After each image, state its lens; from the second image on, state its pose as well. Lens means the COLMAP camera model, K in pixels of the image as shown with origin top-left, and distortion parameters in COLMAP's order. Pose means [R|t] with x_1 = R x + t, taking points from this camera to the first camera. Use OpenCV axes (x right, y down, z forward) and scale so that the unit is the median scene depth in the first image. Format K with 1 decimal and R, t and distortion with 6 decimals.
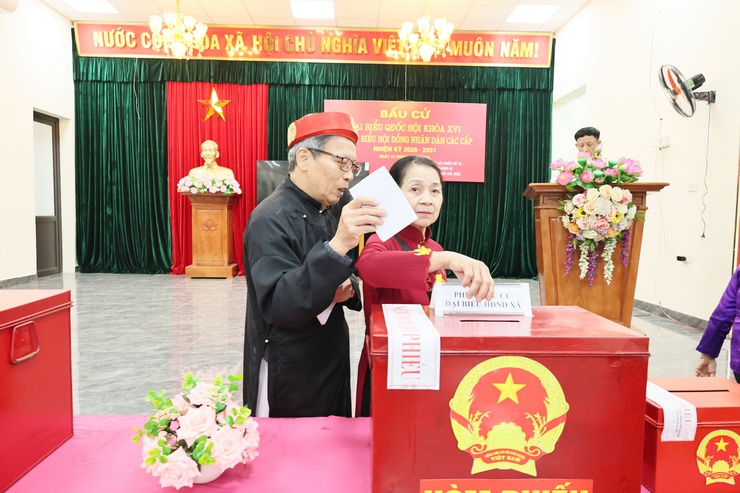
lens RADIAL K [[511.7, 0, 370.0], [0, 511.7, 246.5], [0, 0, 1]] dist [0.000341, 0.000230]
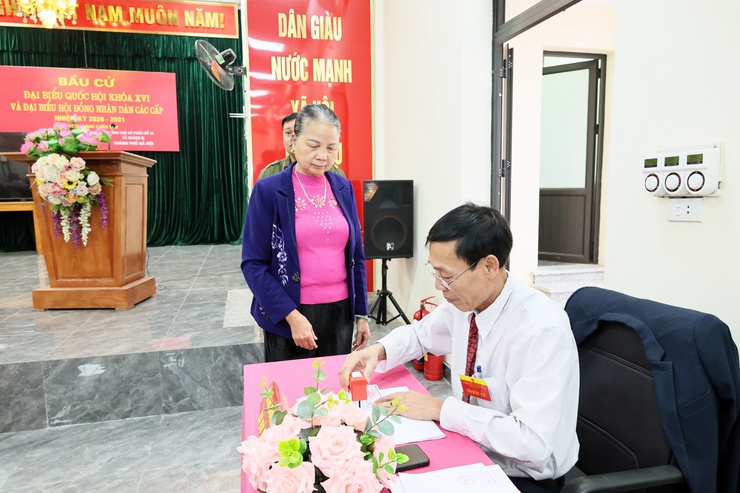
lens RADIAL K [[511.8, 0, 370.0], [0, 511.8, 246.5], [0, 0, 1]] dist [0.002629, -0.001143]
pose [[0.976301, -0.052237, 0.210017, 0.374224], [0.039835, 0.997227, 0.062859, 0.014200], [-0.212718, -0.053003, 0.975675, -0.085784]]
